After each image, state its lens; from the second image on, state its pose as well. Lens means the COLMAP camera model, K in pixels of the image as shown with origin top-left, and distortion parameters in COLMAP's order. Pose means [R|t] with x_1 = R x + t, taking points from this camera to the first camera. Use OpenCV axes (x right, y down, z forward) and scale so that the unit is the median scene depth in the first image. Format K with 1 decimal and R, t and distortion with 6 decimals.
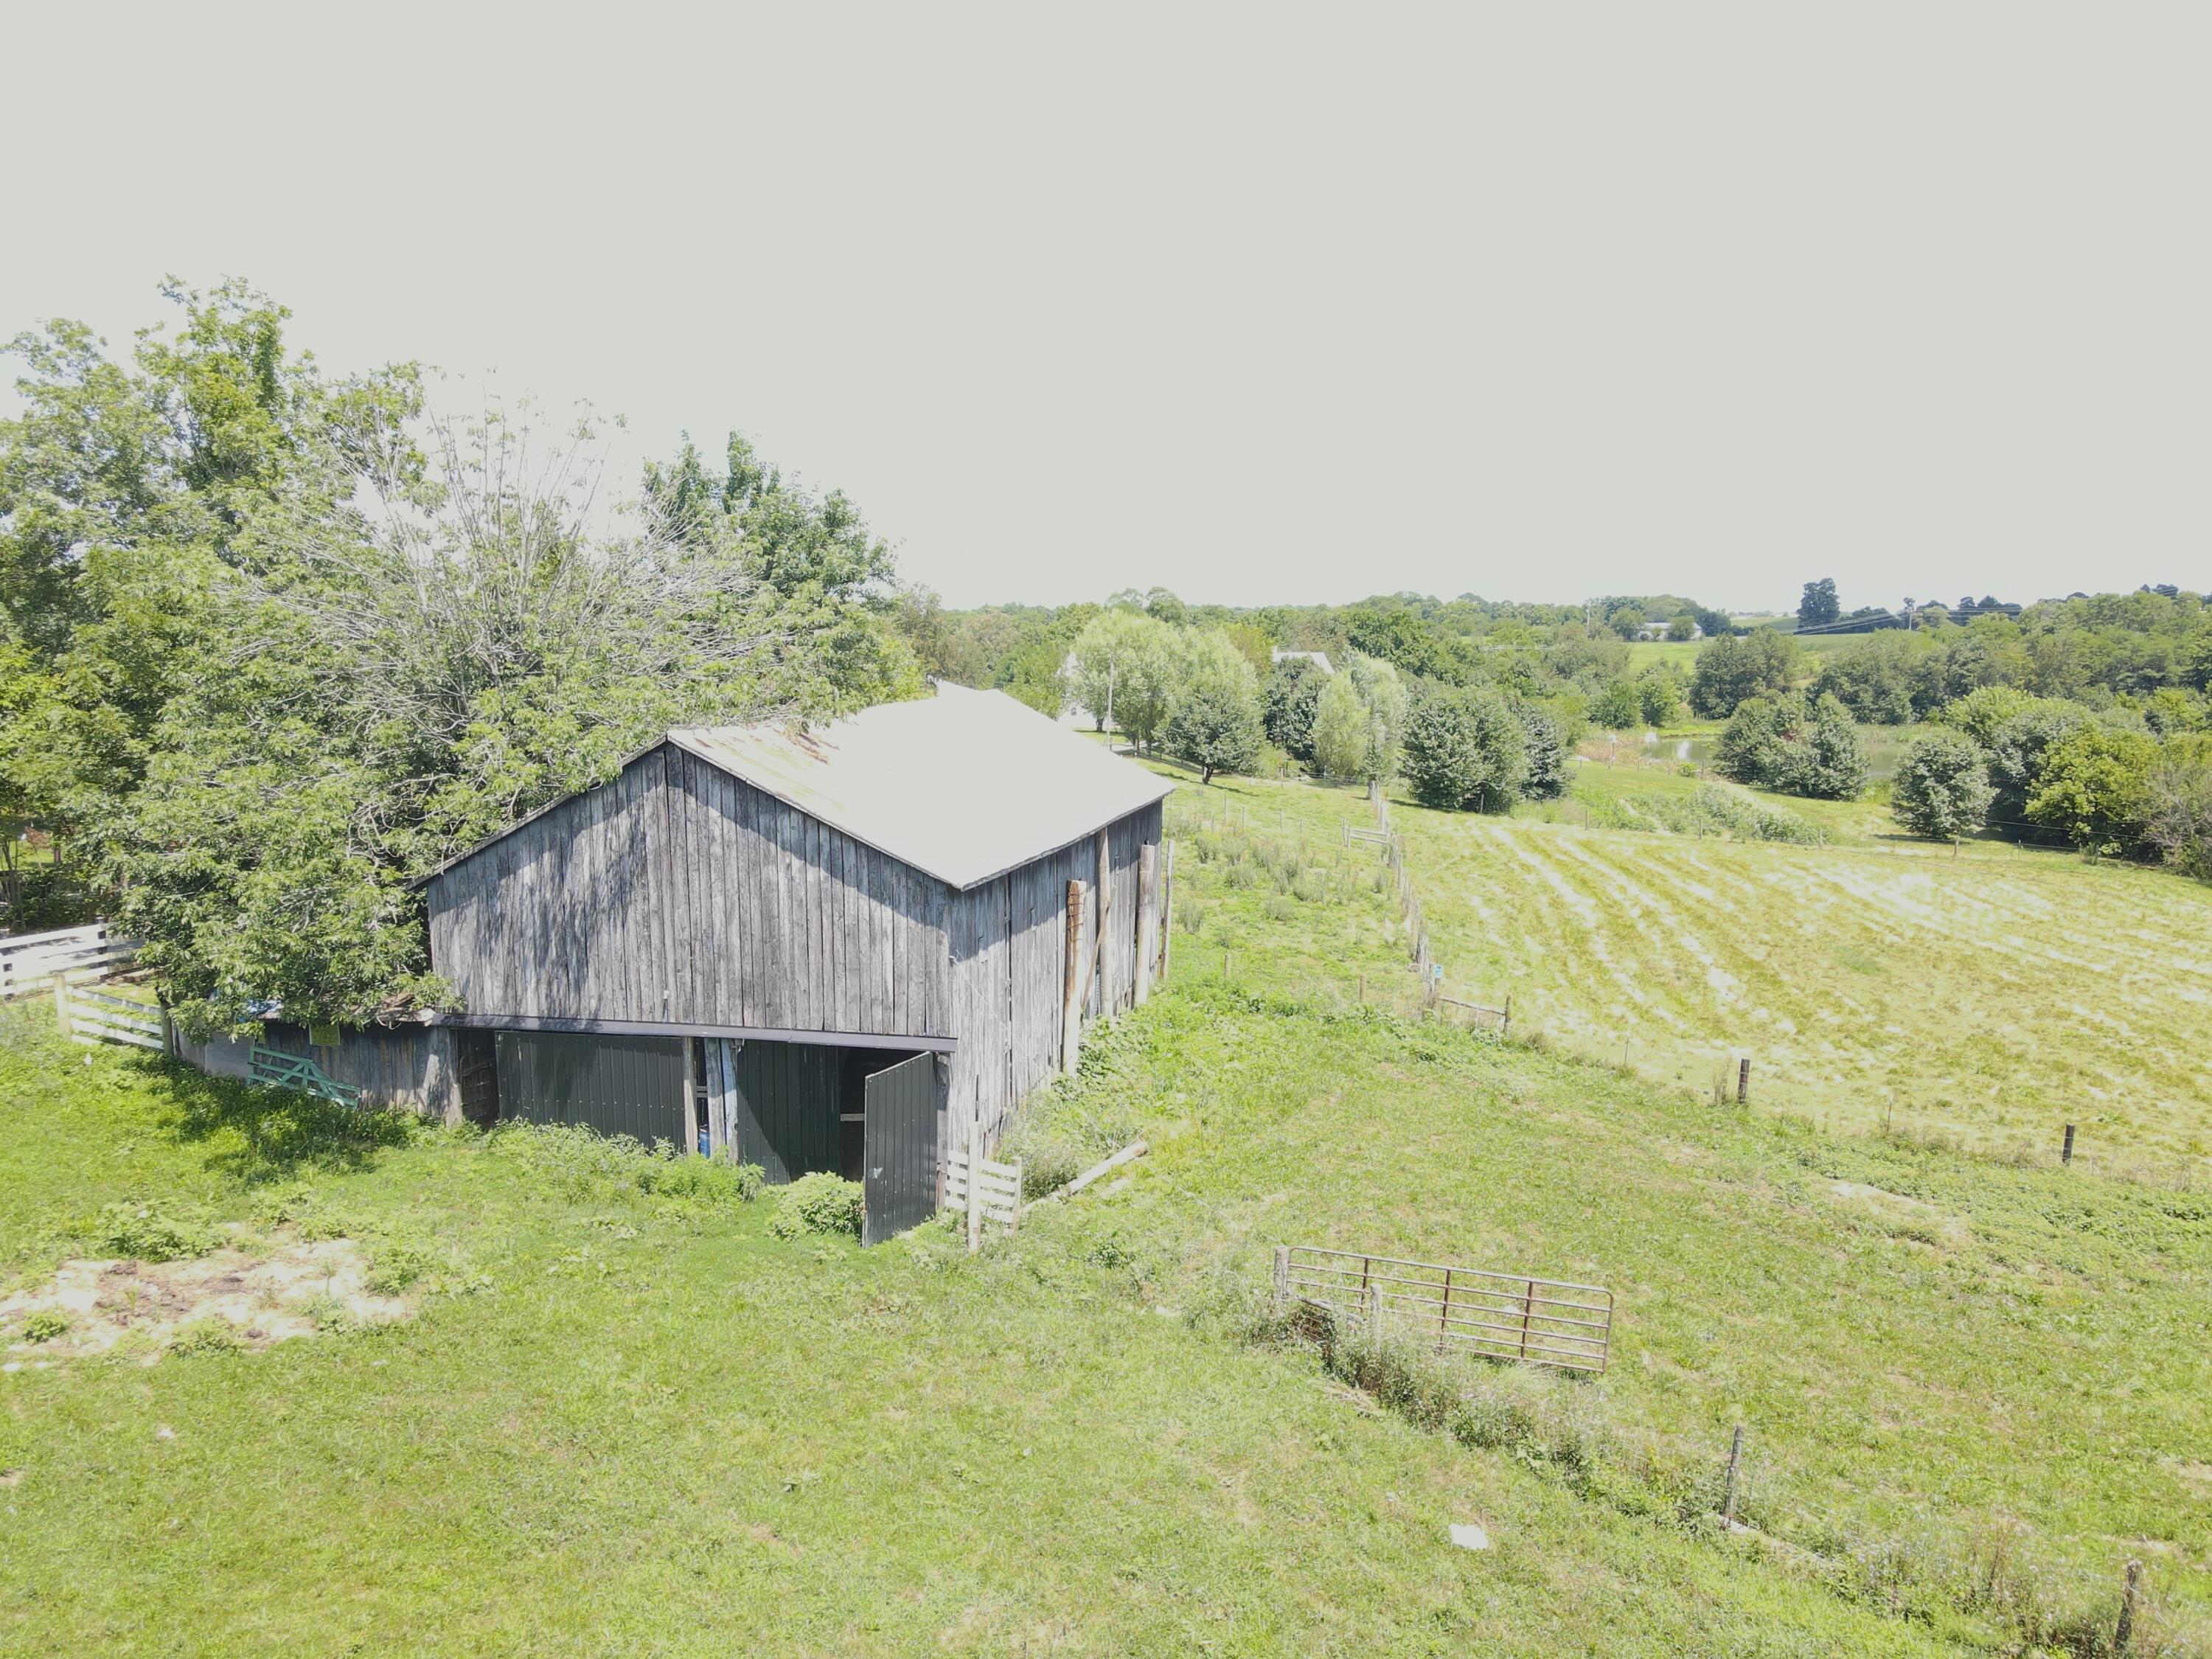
lens RADIAL K [[1537.6, 0, 1102.4], [0, 1537.6, 829.4], [0, 0, 1]] dist [0.001683, 0.003393]
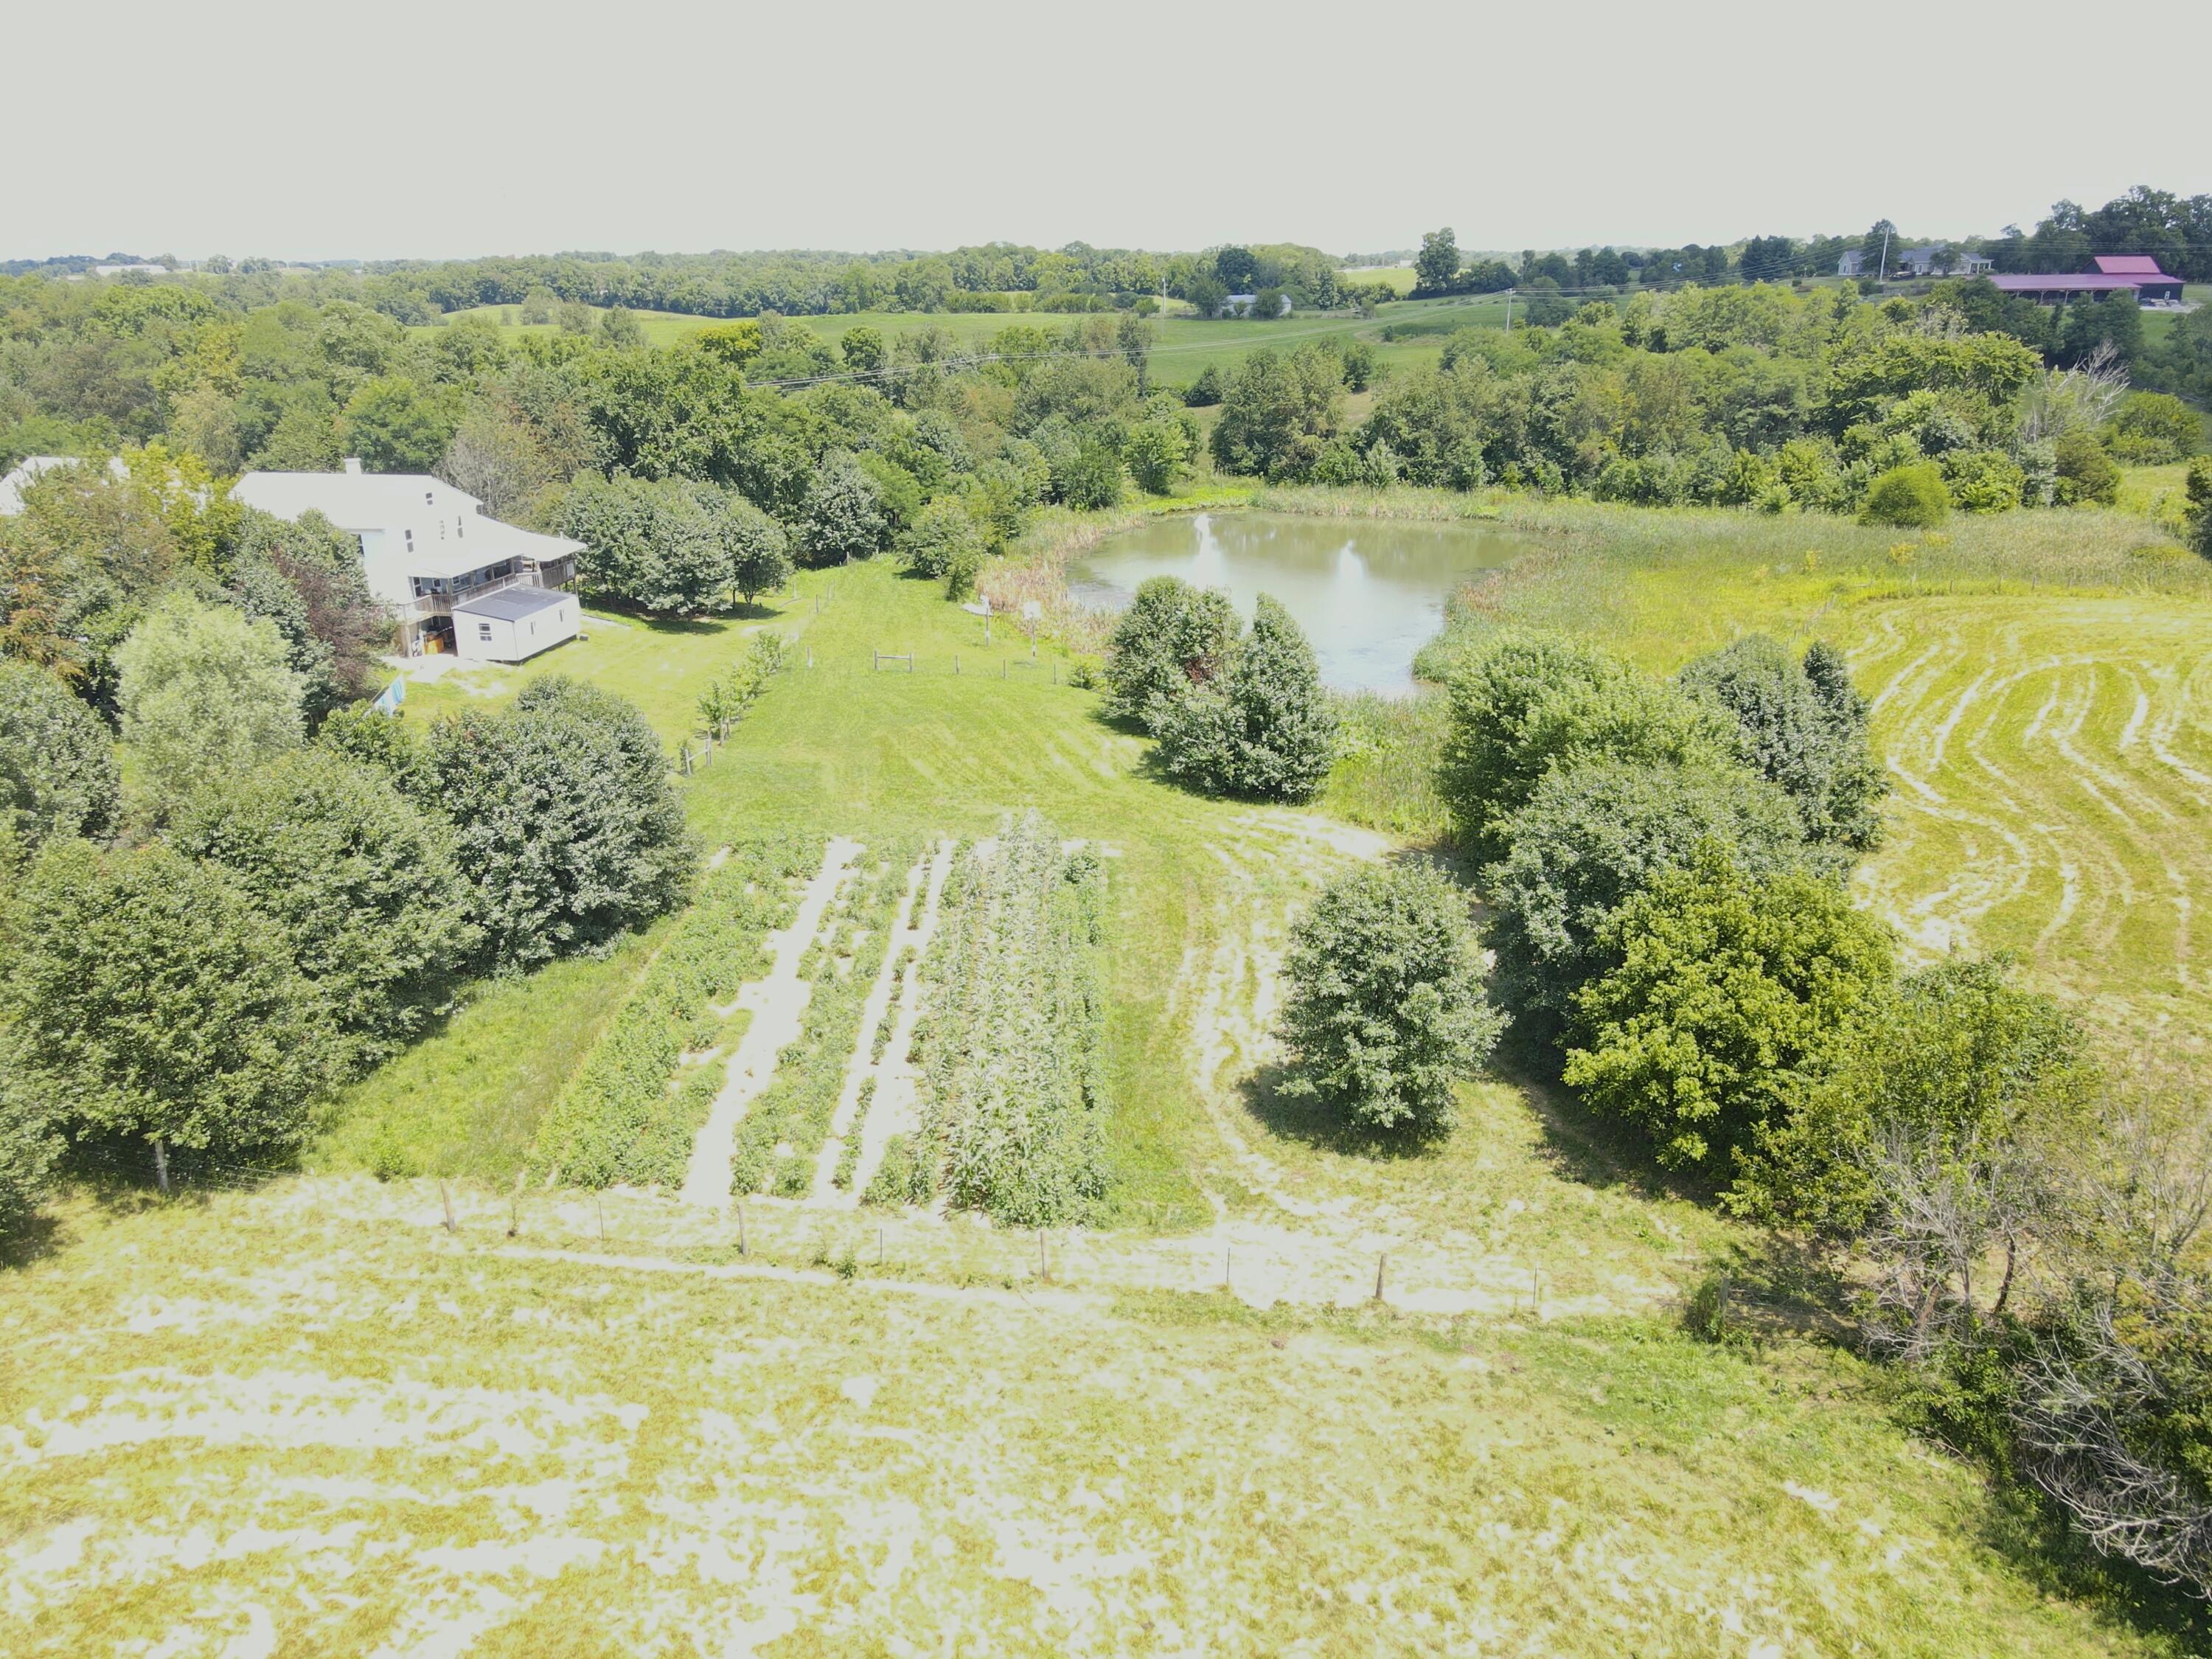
lens RADIAL K [[1537.6, 0, 1108.0], [0, 1537.6, 831.0], [0, 0, 1]] dist [0.001683, 0.003393]
pose [[0.975788, -0.080489, 0.203369, 0.189209], [0.033728, 0.974077, 0.223688, -0.079202], [-0.216101, -0.211413, 0.953208, 0.305219]]
